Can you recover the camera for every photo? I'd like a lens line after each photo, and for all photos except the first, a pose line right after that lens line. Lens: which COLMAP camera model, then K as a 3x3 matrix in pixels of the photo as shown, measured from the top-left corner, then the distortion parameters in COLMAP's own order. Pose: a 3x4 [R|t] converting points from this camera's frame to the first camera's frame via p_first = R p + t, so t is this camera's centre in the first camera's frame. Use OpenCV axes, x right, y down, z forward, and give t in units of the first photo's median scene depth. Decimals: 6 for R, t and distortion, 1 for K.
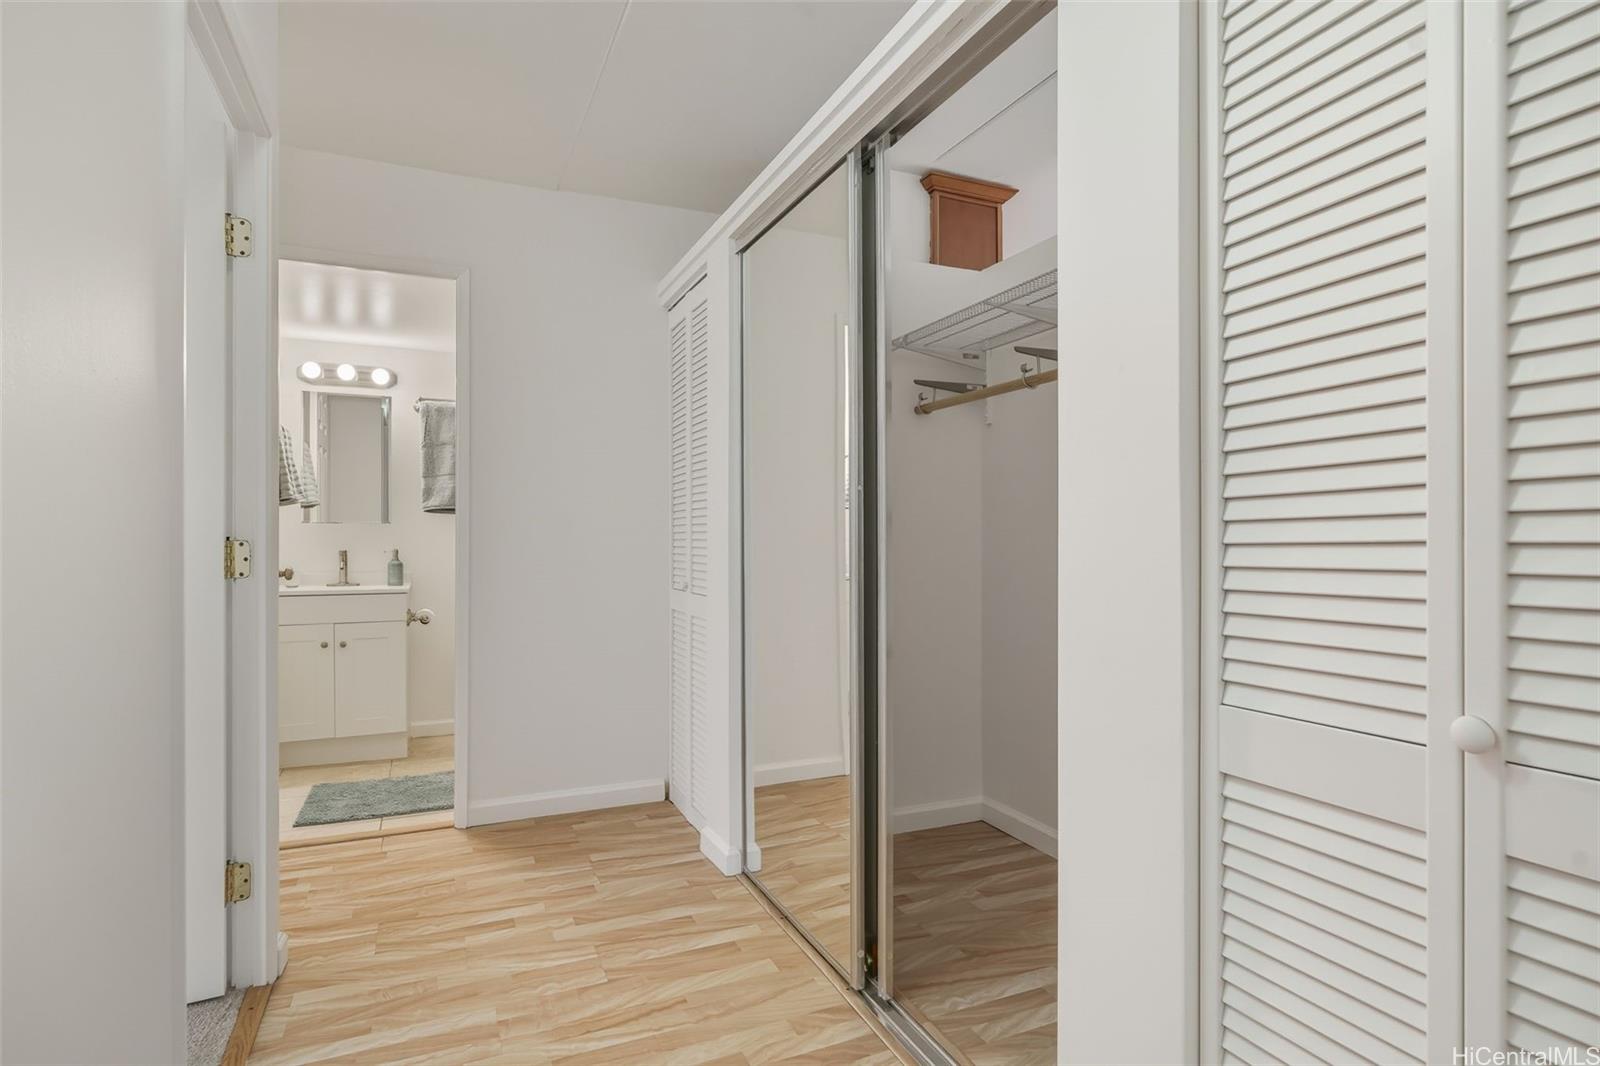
lens RADIAL K [[820.1, 0, 800.0], [0, 820.1, 533.0], [0, 0, 1]] dist [-0.000818, -0.000137]
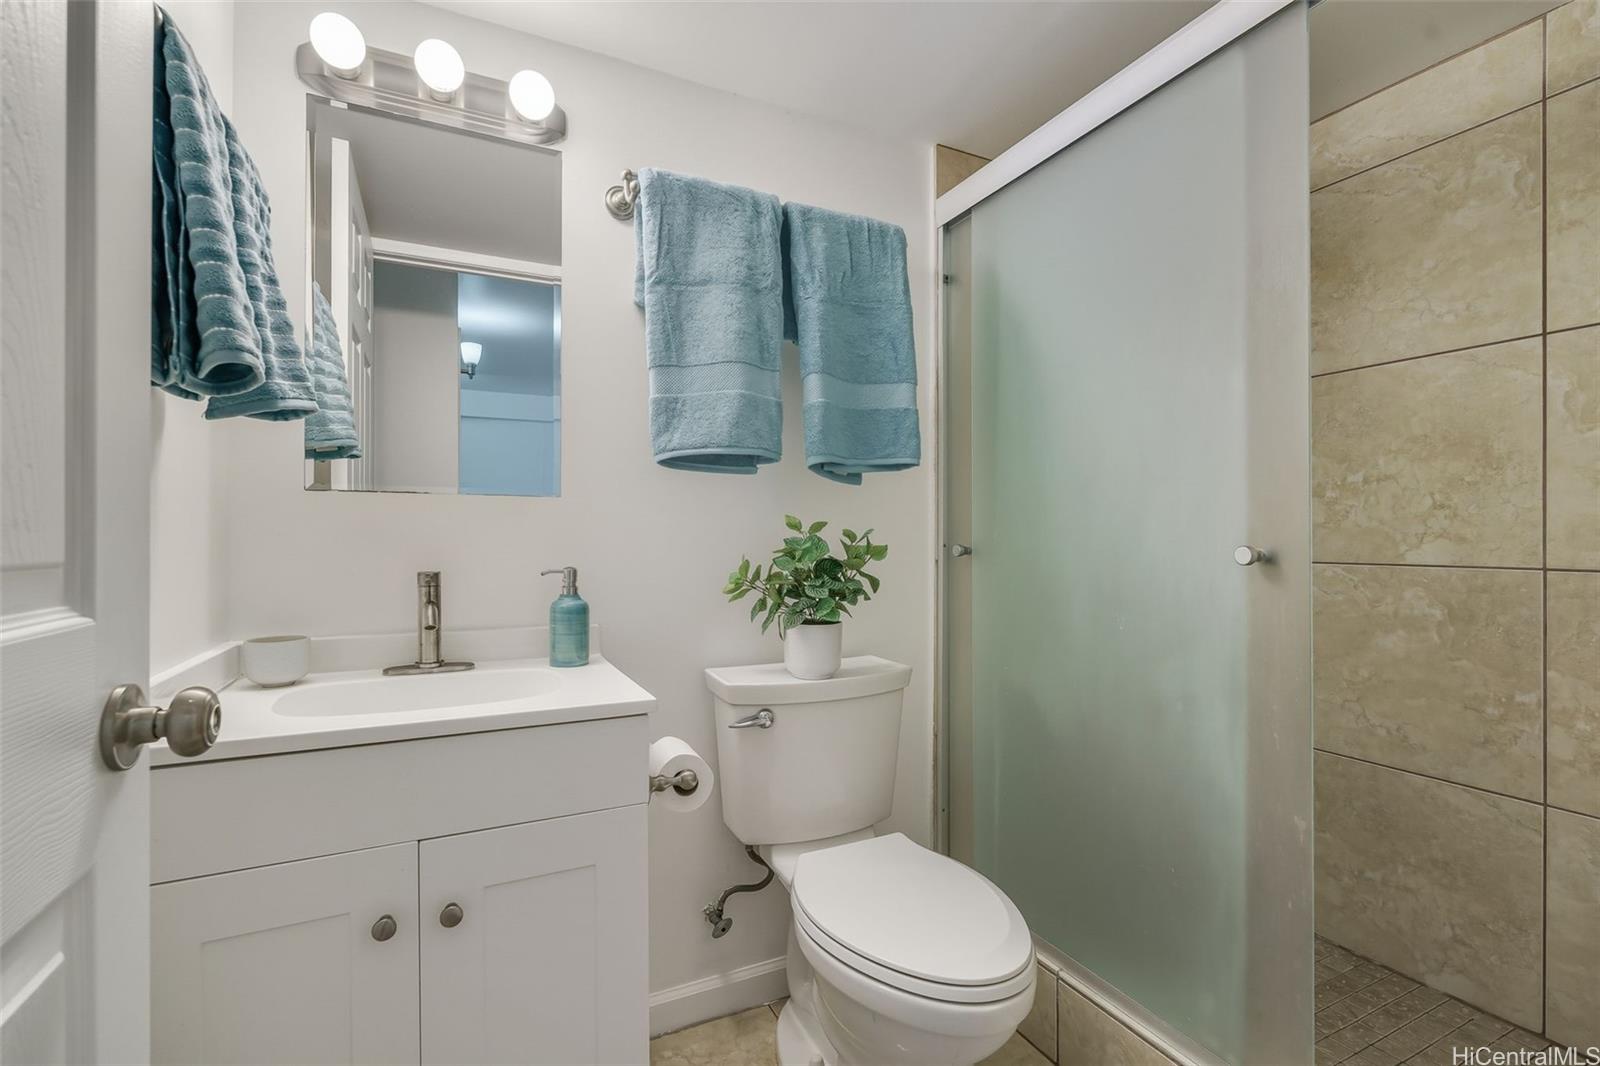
lens RADIAL K [[715.7, 0, 800.0], [0, 715.7, 533.0], [0, 0, 1]] dist [-0.002401, -0.000310]
pose [[0.999207, 0.003719, 0.039630, -0.407735], [-0.003830, 0.999989, 0.002711, 0.003265], [-0.039620, -0.002861, 0.999211, 0.683566]]
